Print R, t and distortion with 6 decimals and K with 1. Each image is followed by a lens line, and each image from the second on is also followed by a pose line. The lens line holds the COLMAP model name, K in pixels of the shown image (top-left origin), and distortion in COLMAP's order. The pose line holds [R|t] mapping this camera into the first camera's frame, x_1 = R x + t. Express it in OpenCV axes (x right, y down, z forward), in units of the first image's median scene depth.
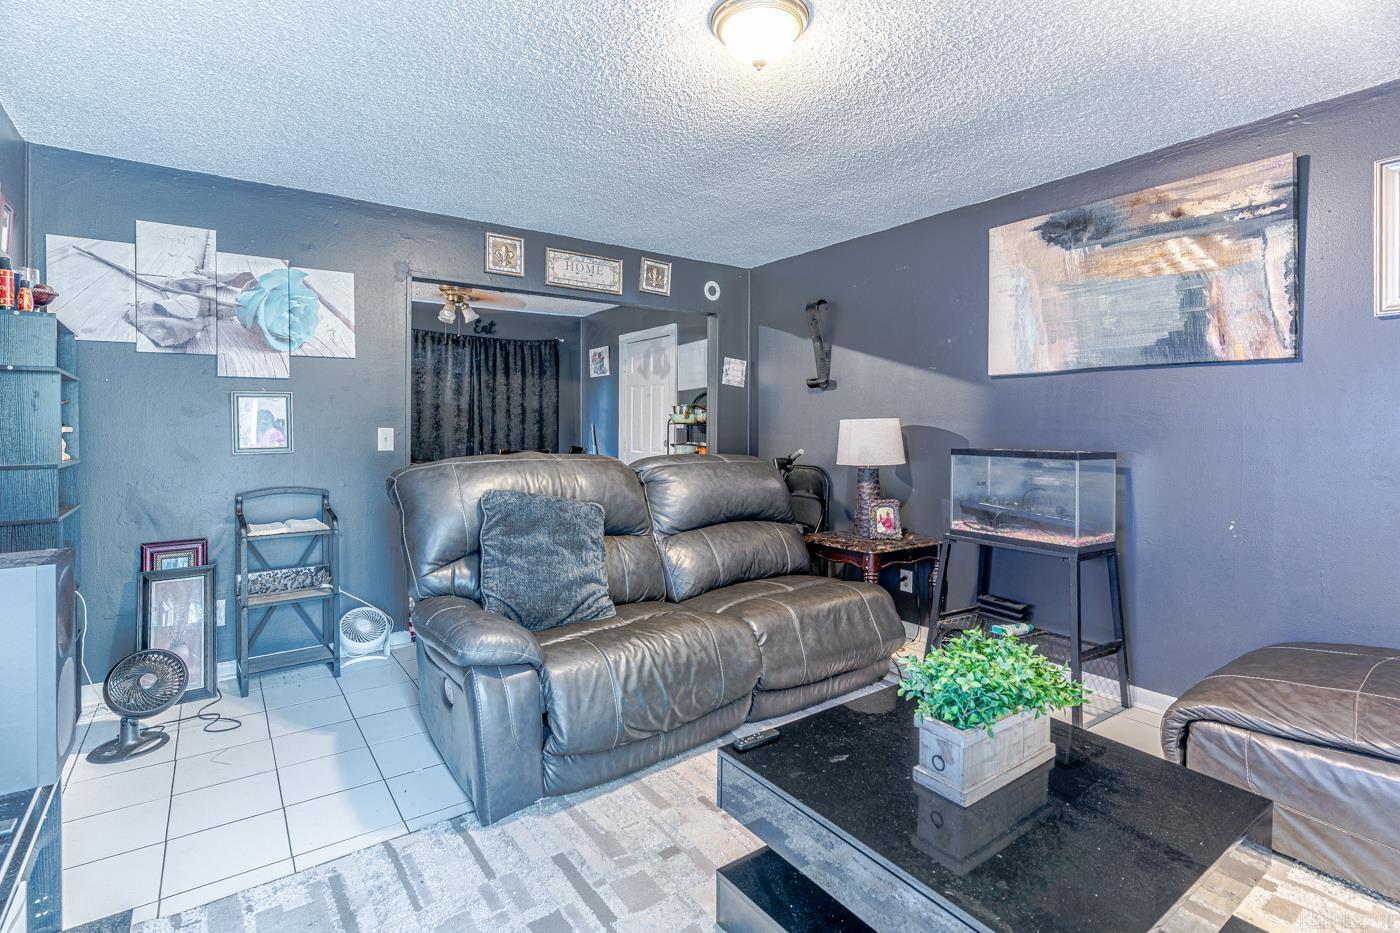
lens RADIAL K [[670.2, 0, 676.4], [0, 670.2, 418.0], [0, 0, 1]] dist [0.002721, 0.001073]
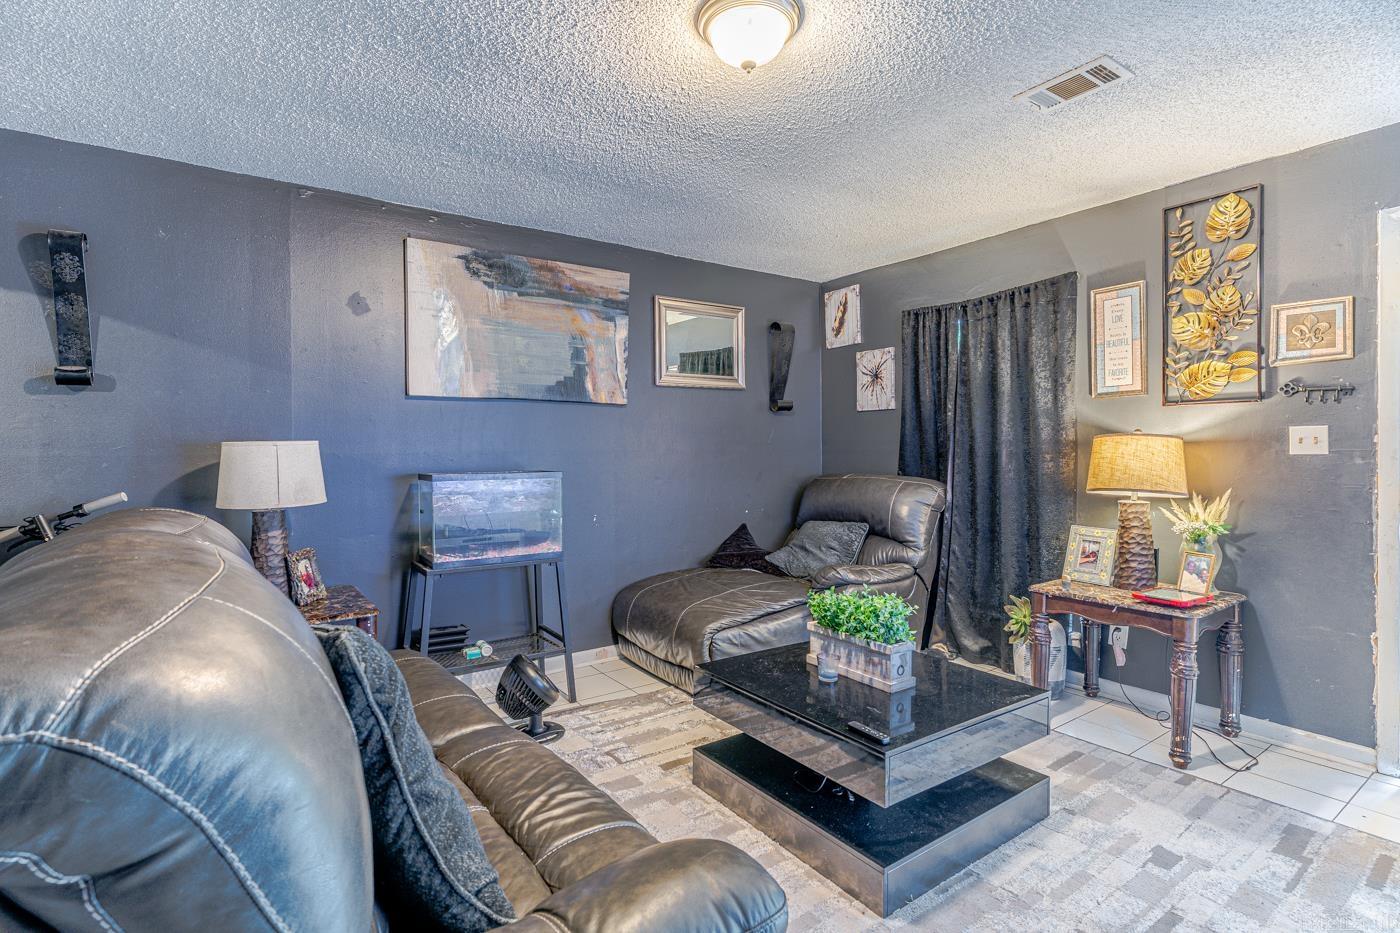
lens RADIAL K [[674.0, 0, 701.6], [0, 674.0, 437.3], [0, 0, 1]] dist [0.000989, 0.000151]
pose [[-0.011790, 0.018499, 0.999759, -0.532901], [0.000445, 0.999829, -0.018495, 0.012118], [-0.999930, 0.000227, -0.011796, 0.702242]]
